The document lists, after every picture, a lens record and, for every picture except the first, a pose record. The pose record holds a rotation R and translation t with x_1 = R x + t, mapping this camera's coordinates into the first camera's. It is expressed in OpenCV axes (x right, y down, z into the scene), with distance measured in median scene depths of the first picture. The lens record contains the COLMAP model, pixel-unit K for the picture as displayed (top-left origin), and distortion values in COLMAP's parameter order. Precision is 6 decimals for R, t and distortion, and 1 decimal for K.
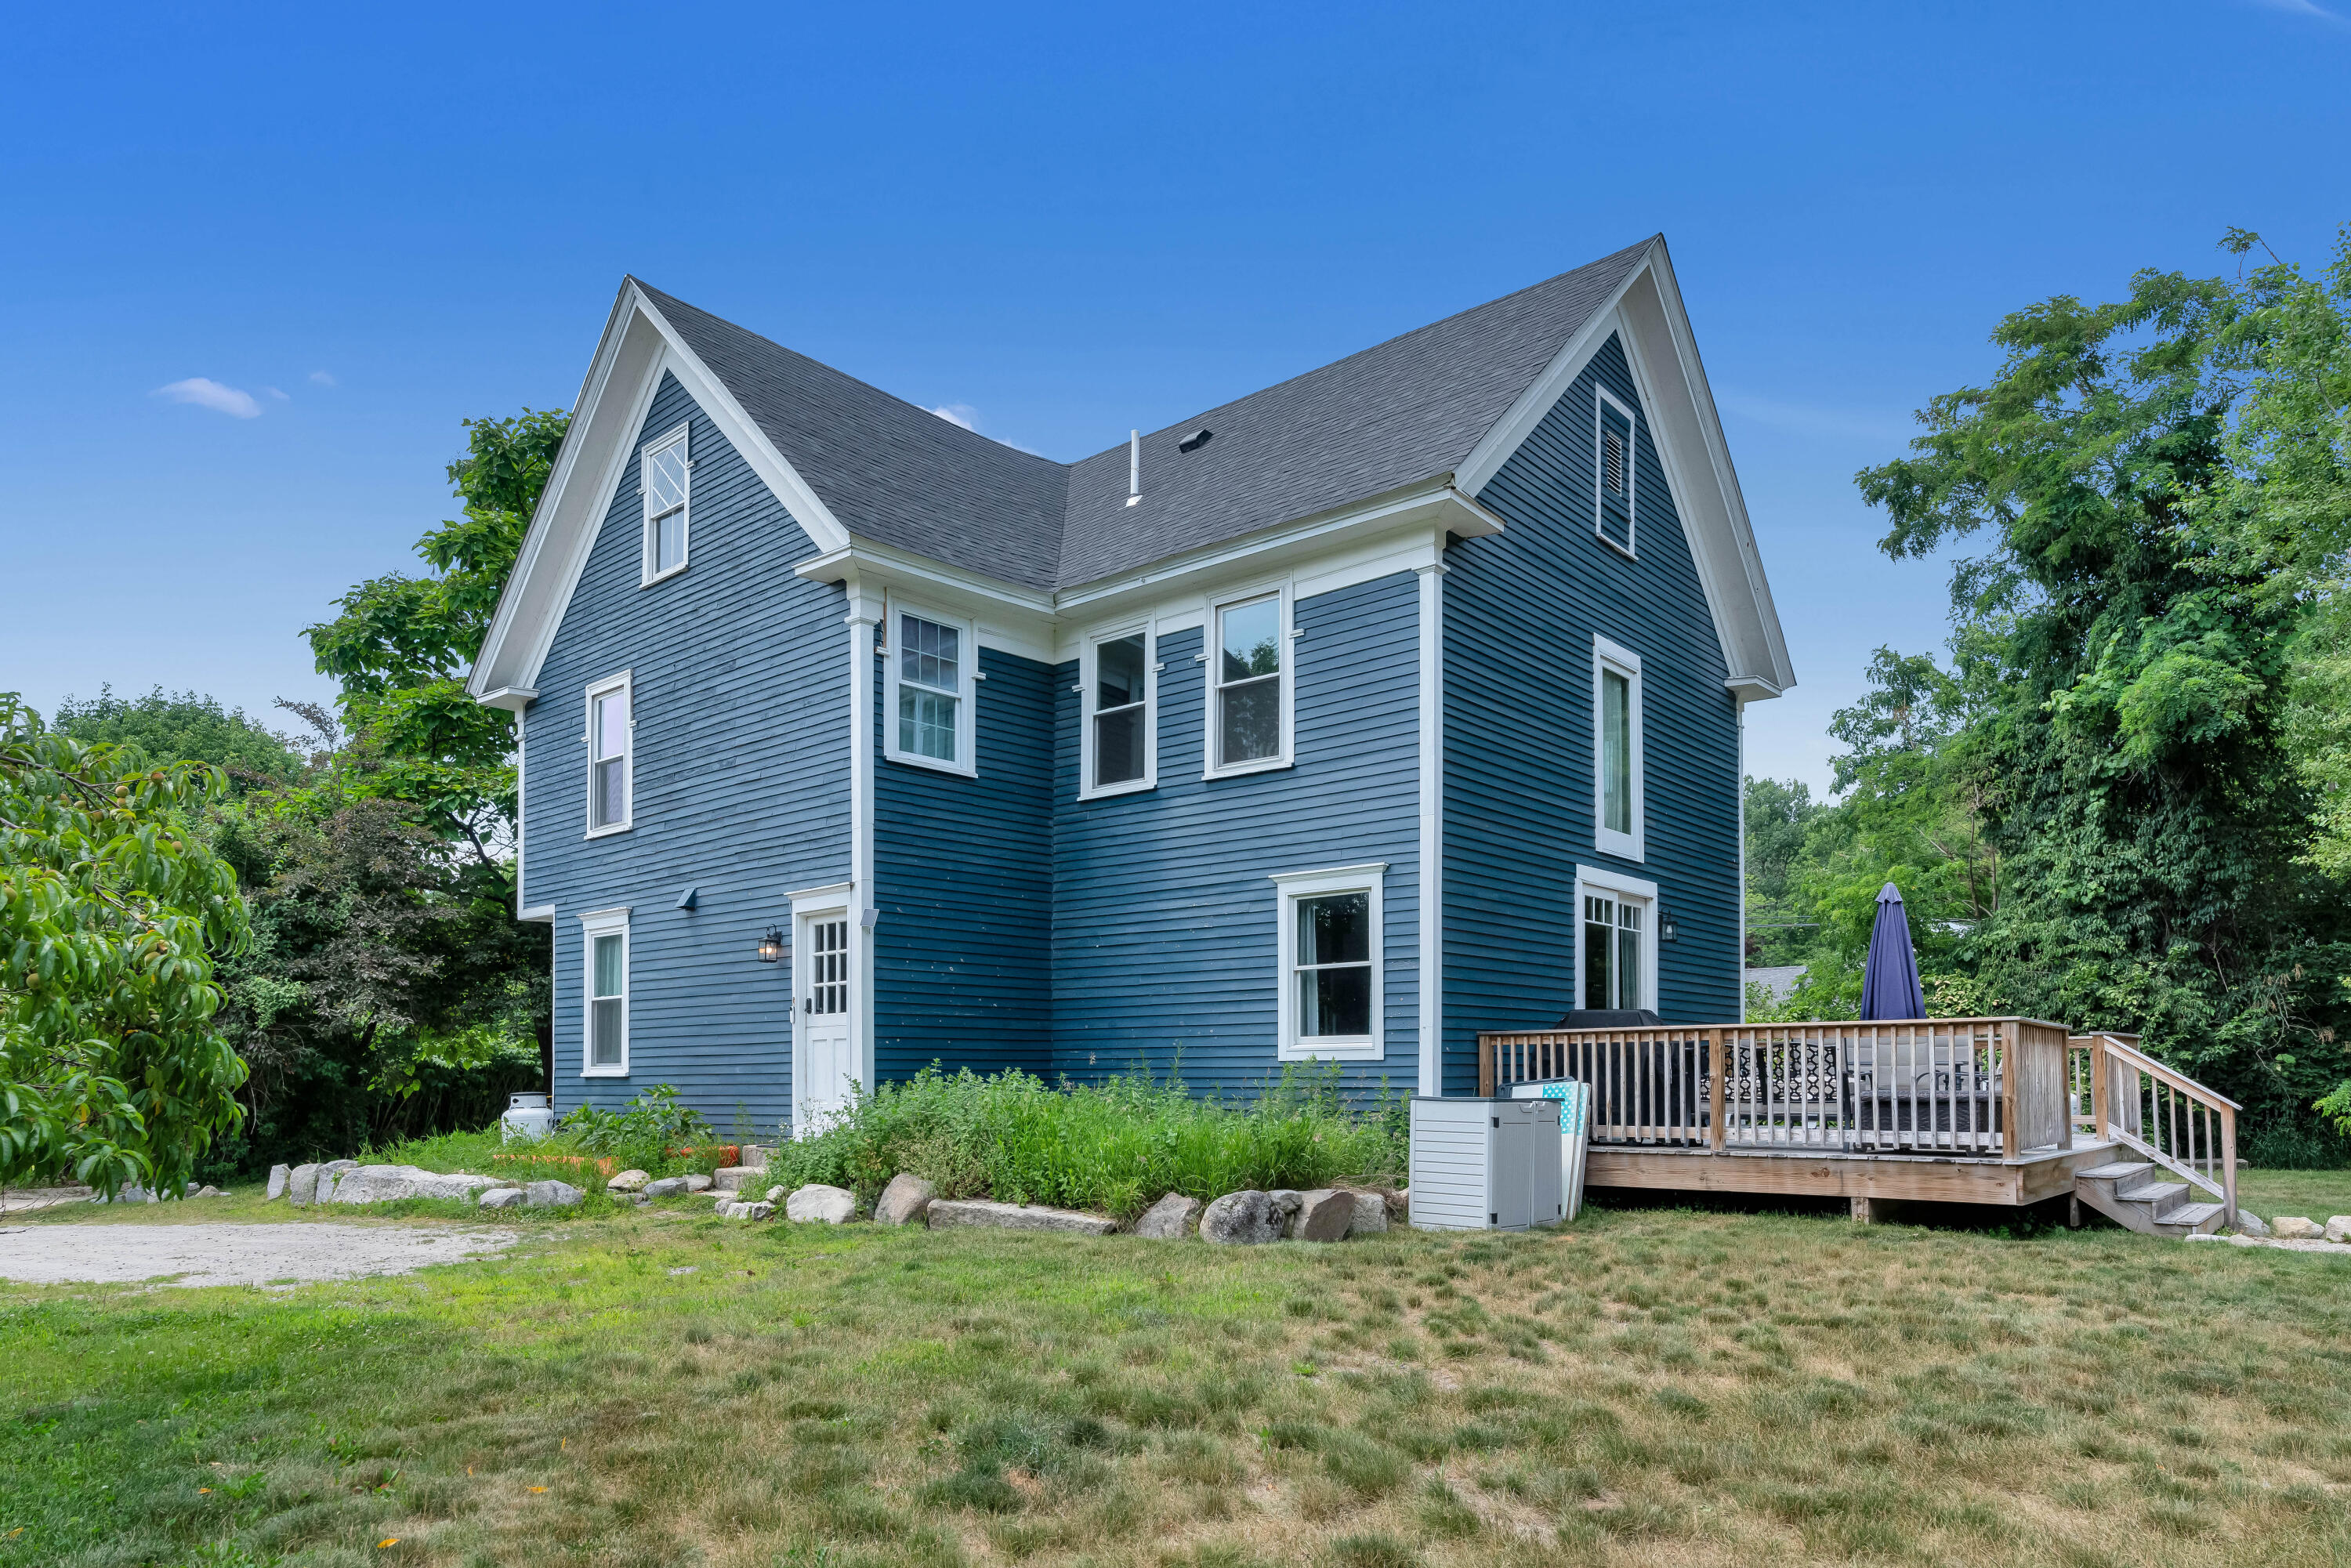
lens RADIAL K [[1436.2, 0, 1175.5], [0, 1436.2, 784.0], [0, 0, 1]] dist [-0.031144, 0.033188]
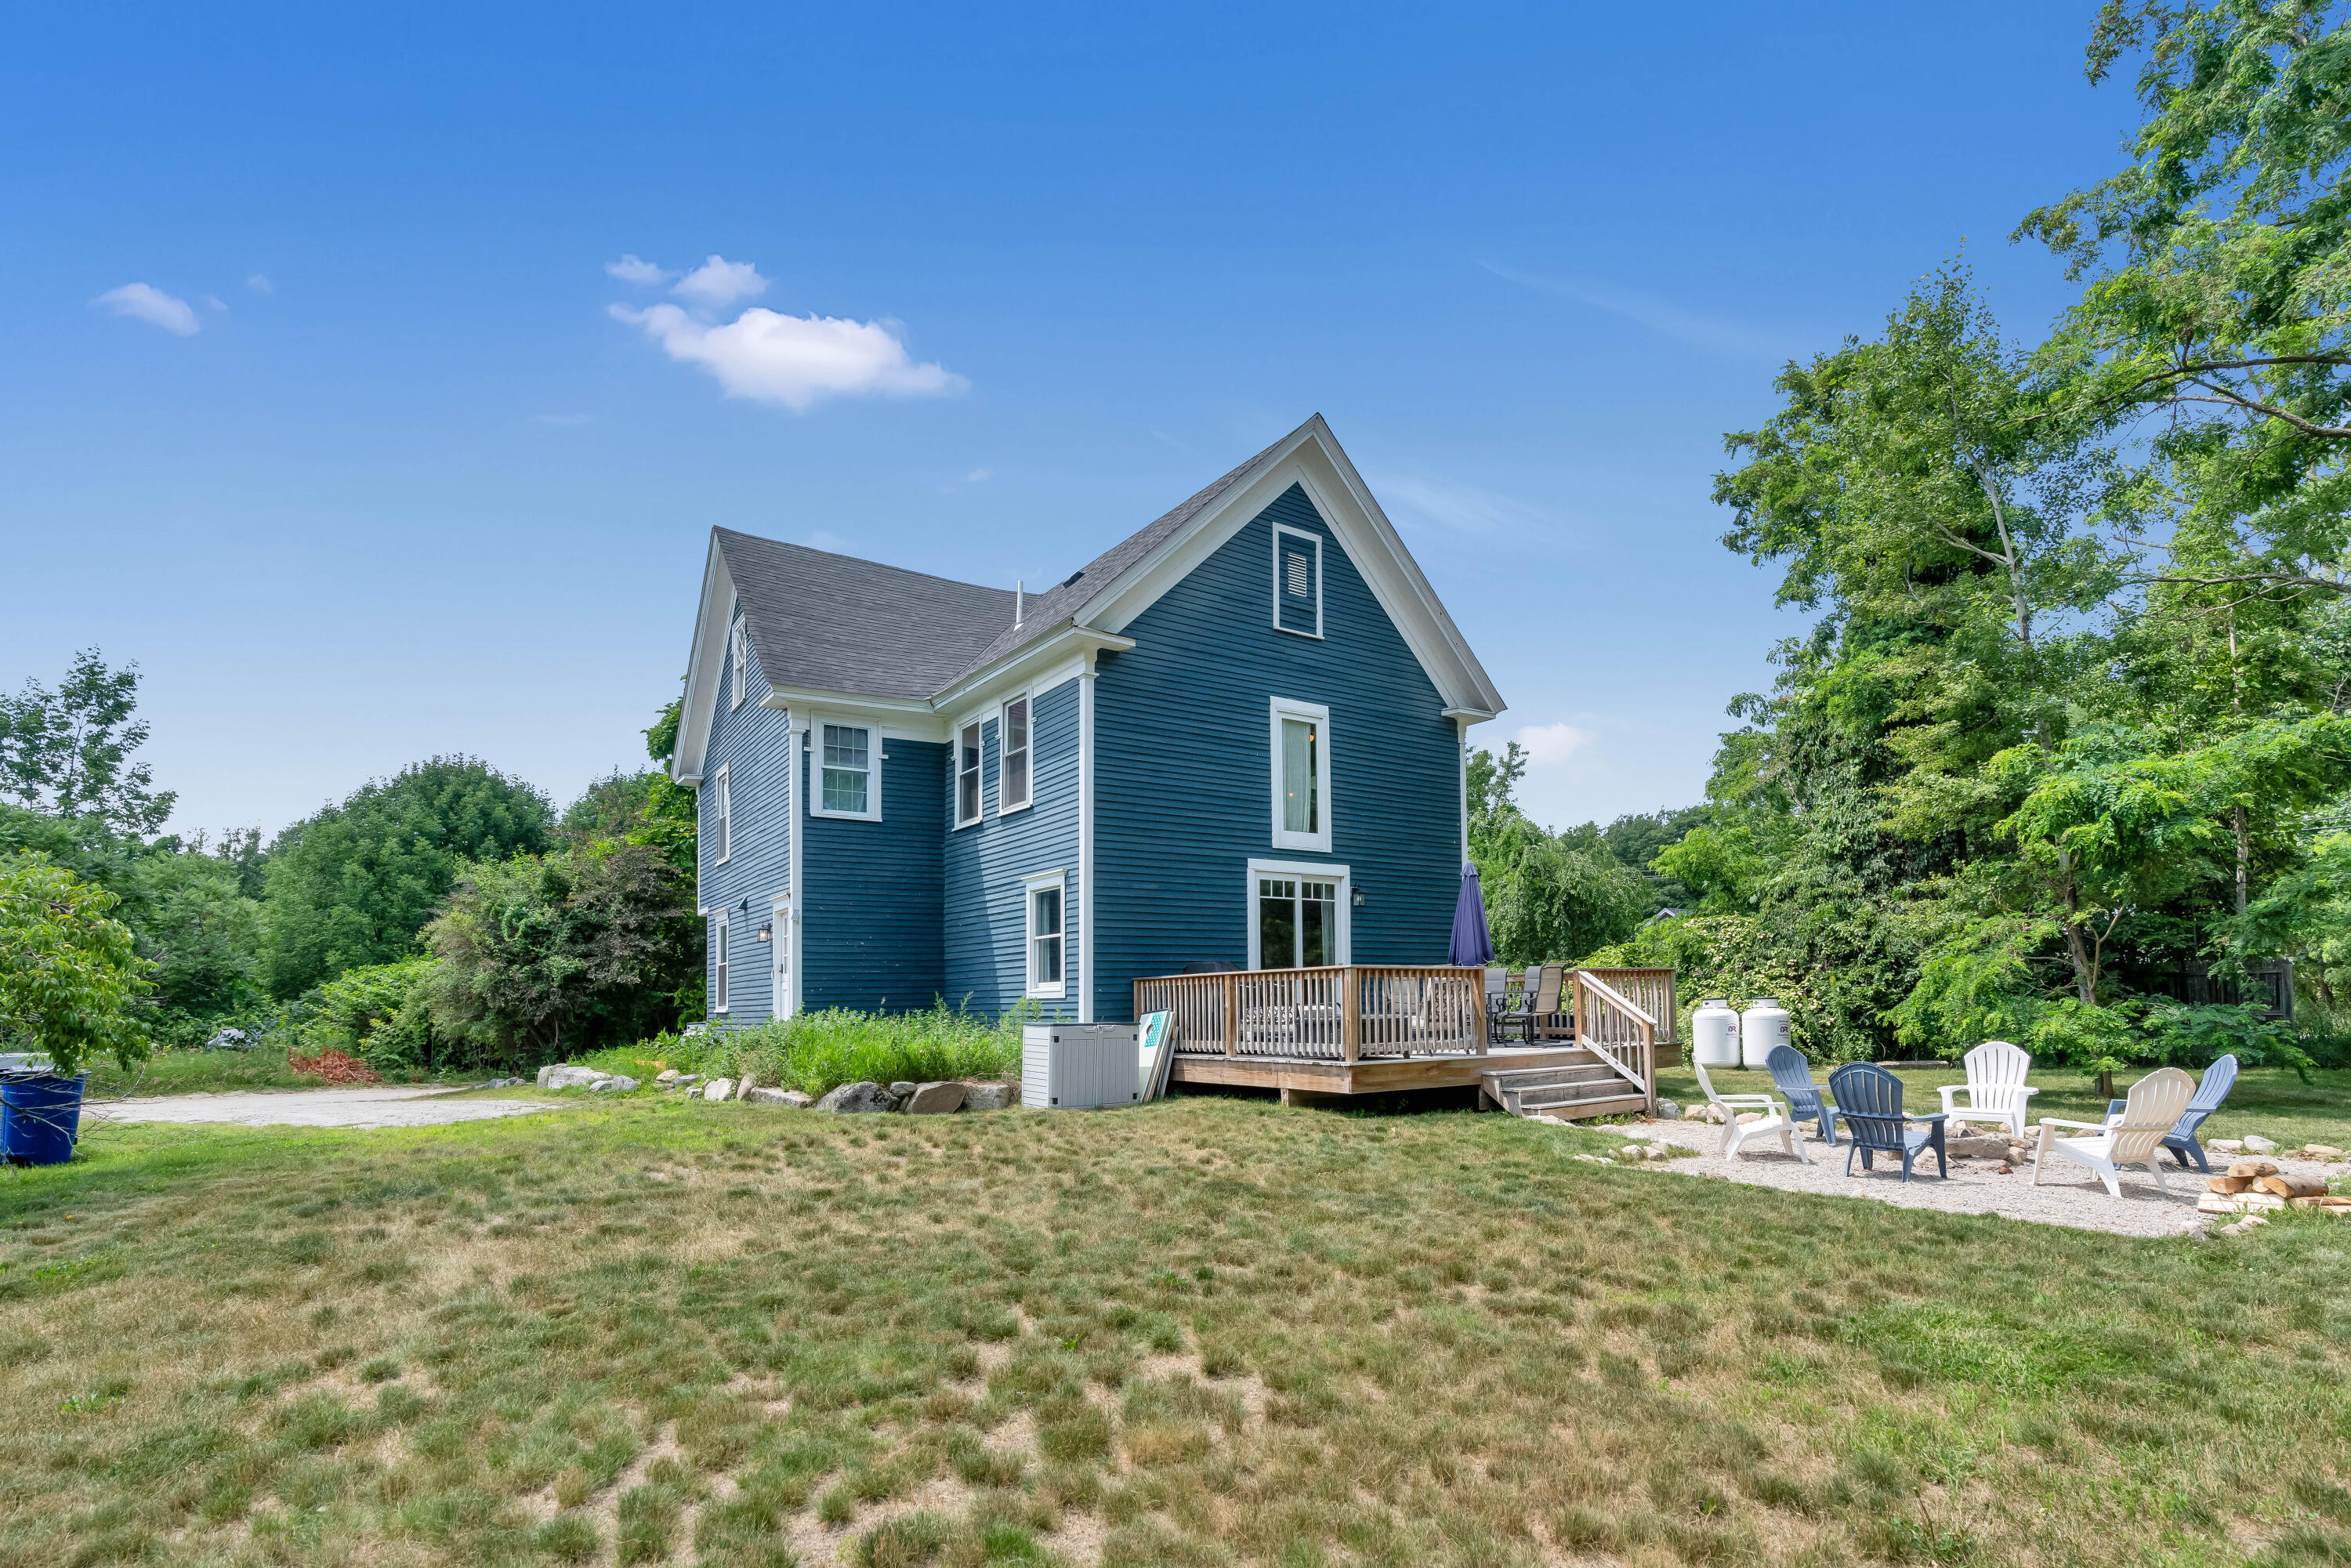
lens RADIAL K [[1094.5, 0, 1175.3], [0, 1094.5, 739.1], [0, 0, 1]] dist [-0.022207, 0.000036]
pose [[0.967592, -0.074512, -0.241277, 0.483308], [0.066519, 0.996938, -0.041115, -0.024355], [0.243601, 0.023733, 0.969585, -0.099214]]
